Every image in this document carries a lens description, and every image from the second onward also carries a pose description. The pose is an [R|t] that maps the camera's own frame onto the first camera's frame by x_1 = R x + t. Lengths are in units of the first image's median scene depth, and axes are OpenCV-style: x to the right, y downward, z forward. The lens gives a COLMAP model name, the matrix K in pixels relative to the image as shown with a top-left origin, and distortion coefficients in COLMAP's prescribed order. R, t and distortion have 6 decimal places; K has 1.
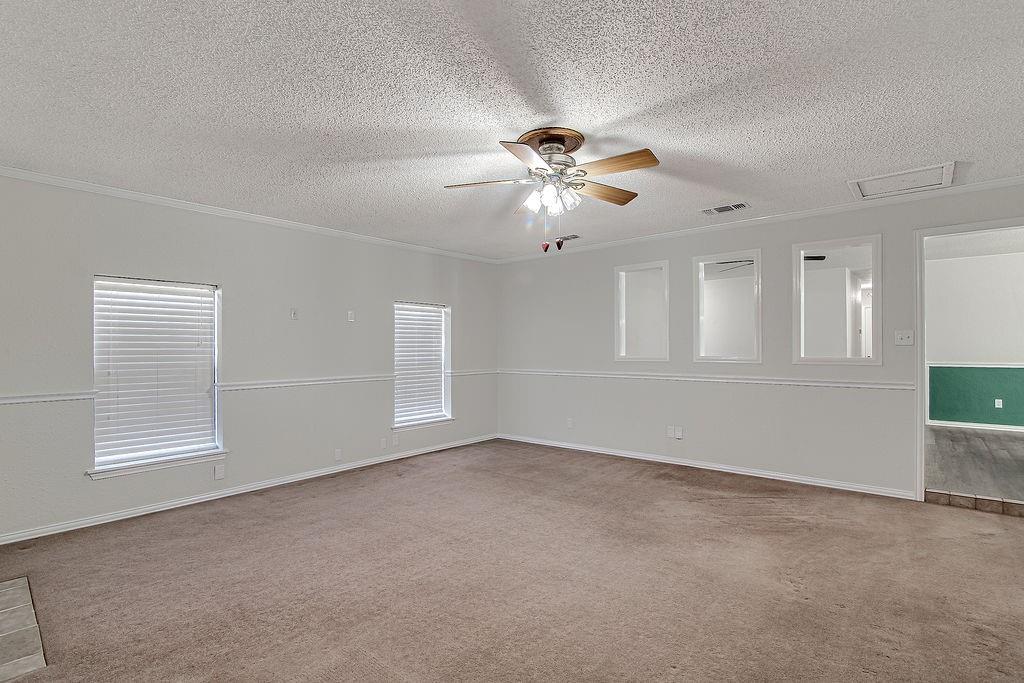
lens RADIAL K [[481.2, 0, 511.3], [0, 481.2, 346.9], [0, 0, 1]] dist [-0.000037, 0.000098]
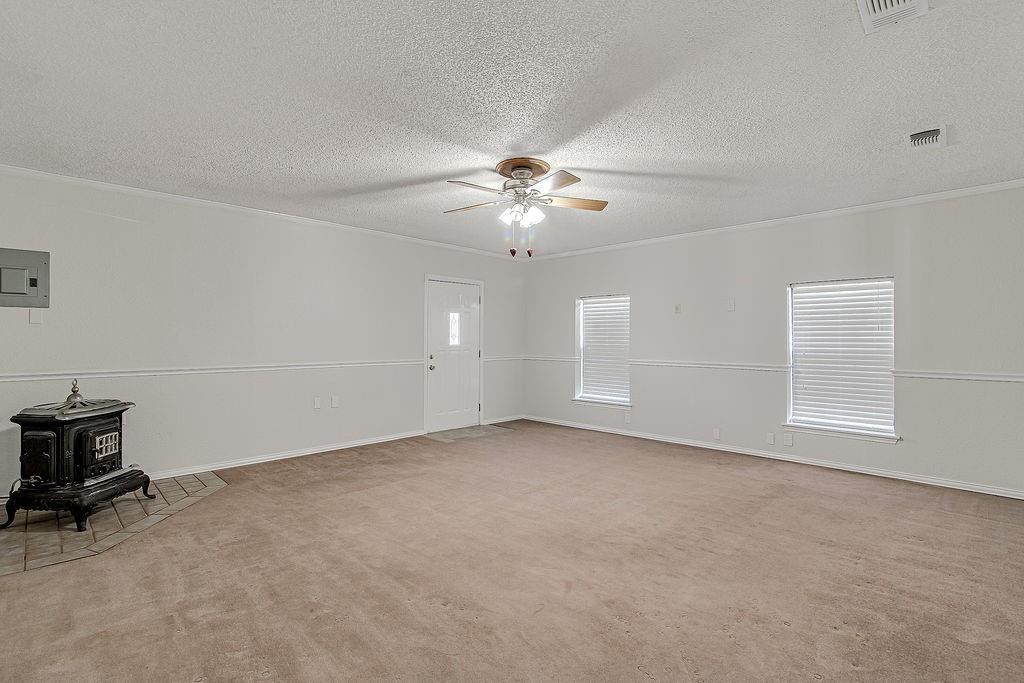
lens RADIAL K [[477.7, 0, 510.2], [0, 477.7, 337.7], [0, 0, 1]] dist [-0.011356, 0.000267]
pose [[-0.056120, 0.009016, -0.998383, 0.896244], [0.001824, 0.999958, 0.008928, -0.005917], [0.998422, -0.001320, -0.056135, 0.719247]]
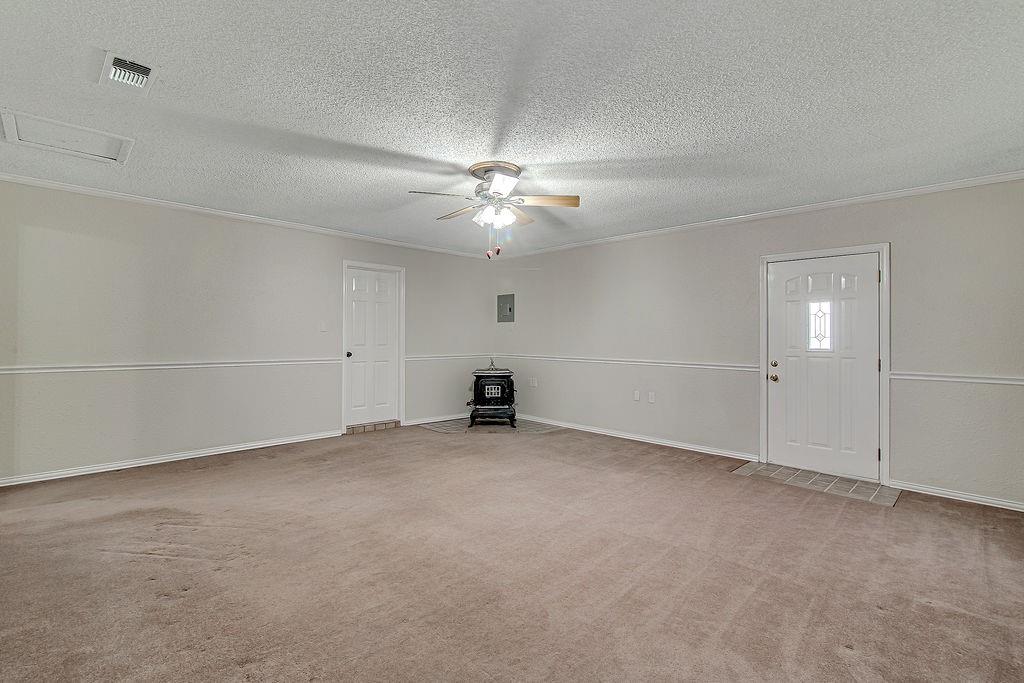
lens RADIAL K [[477.7, 0, 510.2], [0, 477.7, 337.7], [0, 0, 1]] dist [-0.011356, 0.000267]
pose [[-0.997053, 0.000908, 0.076708, -0.034330], [0.000696, 0.999996, -0.002795, 0.008045], [-0.076711, -0.002734, -0.997050, 1.550265]]
